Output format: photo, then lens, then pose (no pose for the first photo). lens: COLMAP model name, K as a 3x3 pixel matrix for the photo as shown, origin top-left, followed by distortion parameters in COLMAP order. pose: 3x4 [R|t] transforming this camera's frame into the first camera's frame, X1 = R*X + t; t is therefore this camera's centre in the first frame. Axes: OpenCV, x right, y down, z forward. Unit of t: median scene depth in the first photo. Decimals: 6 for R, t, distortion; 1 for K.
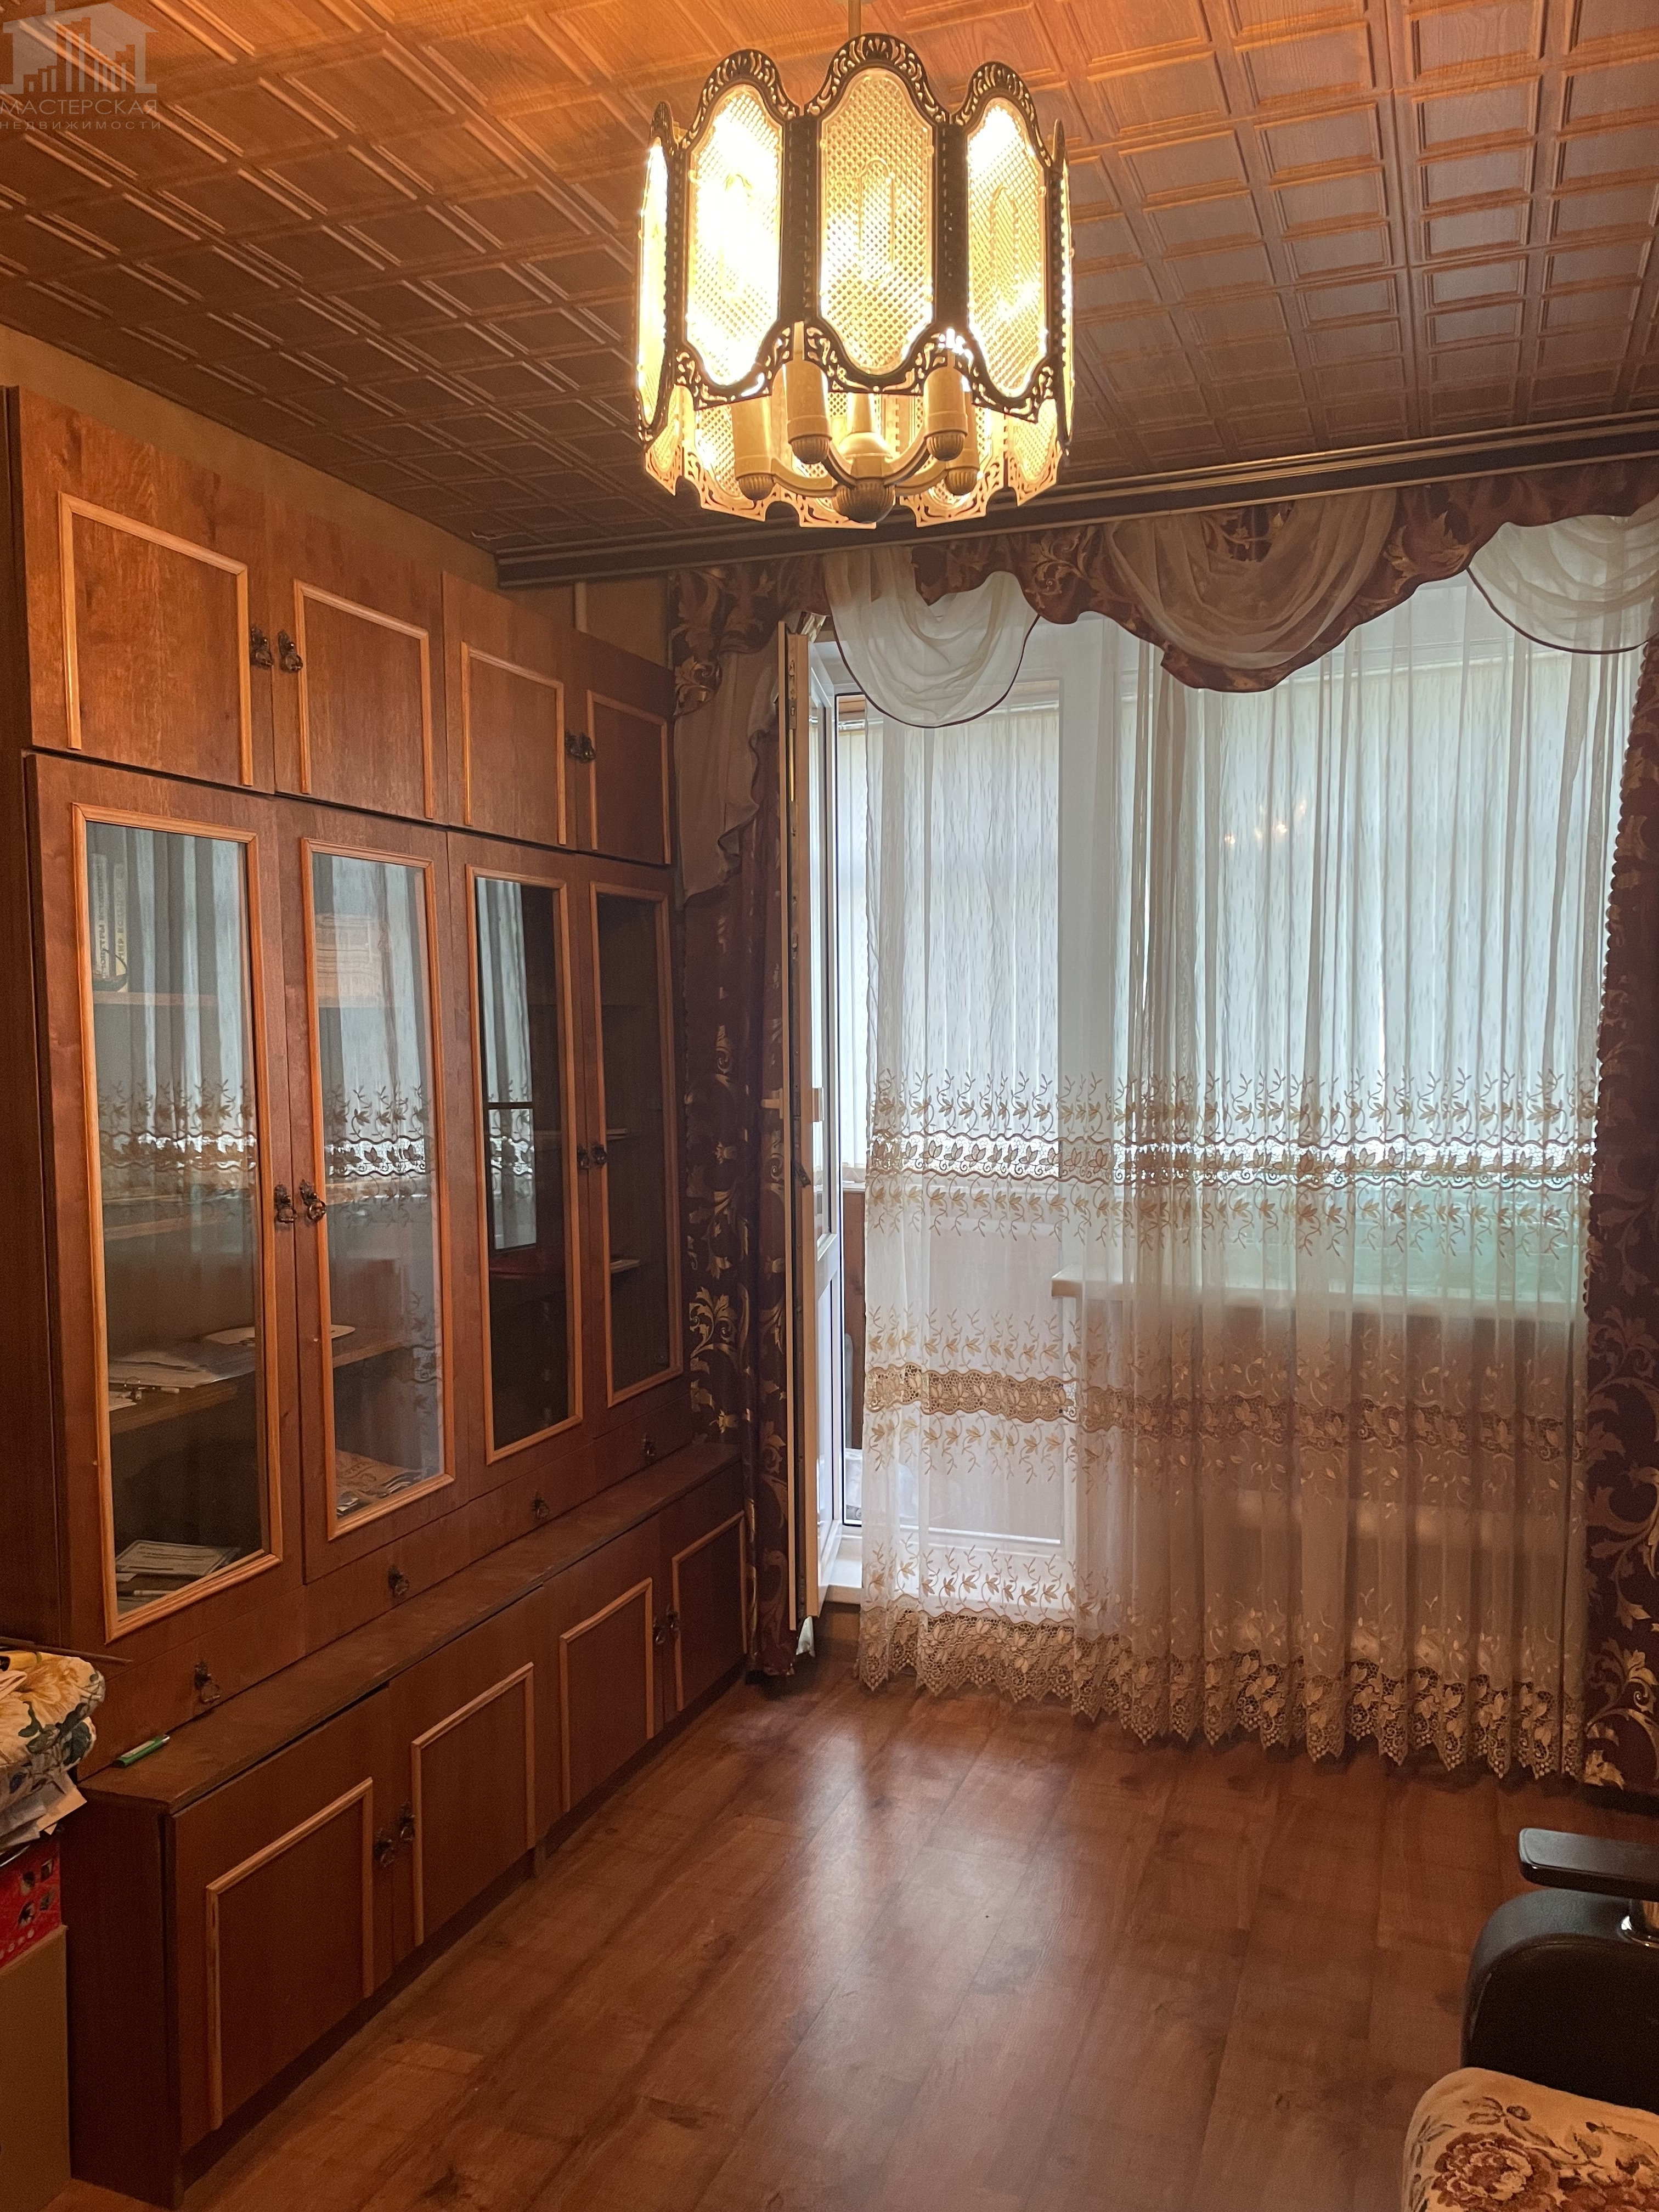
lens RADIAL K [[1661.6, 0, 830.6], [0, 1661.6, 1115.9], [0, 0, 1]] dist [0.087226, -0.112330]
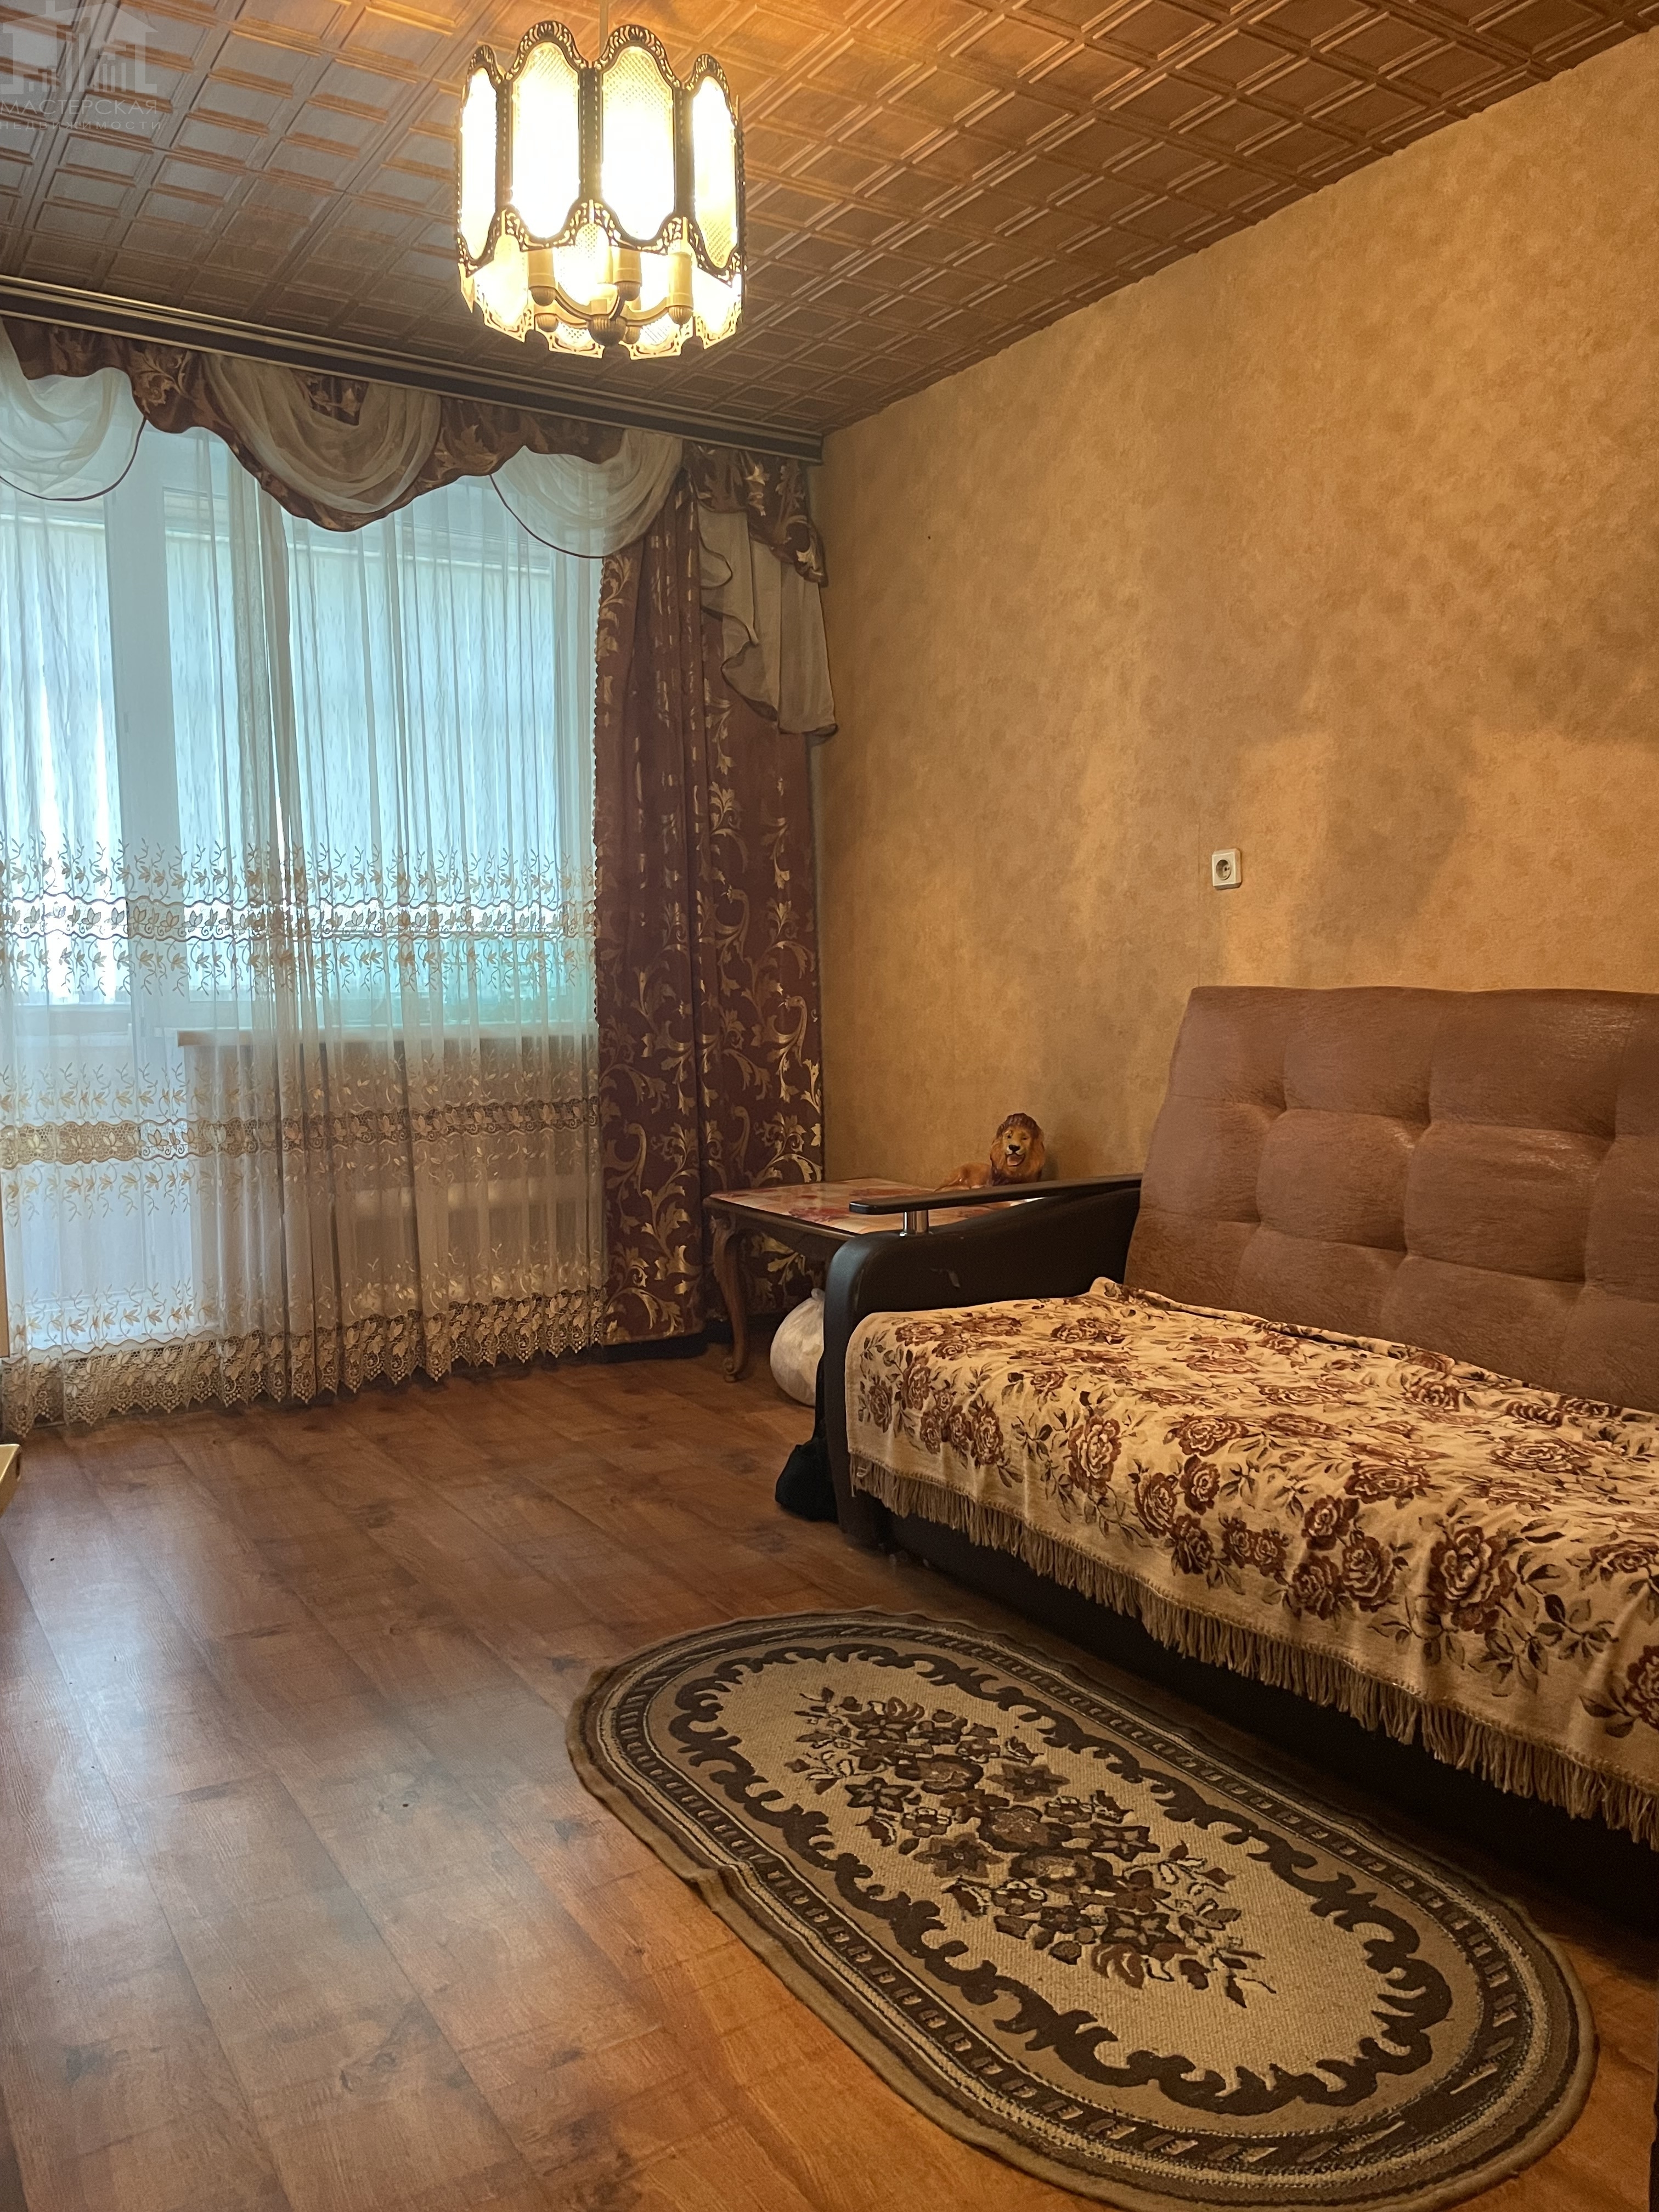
lens RADIAL K [[1661.6, 0, 853.3], [0, 1661.6, 1110.0], [0, 0, 1]] dist [0.087226, -0.112330]
pose [[0.609068, -0.064323, 0.790506, -0.519109], [0.045698, 0.997896, 0.045989, 0.129474], [-0.791801, 0.008114, 0.610726, -0.043075]]
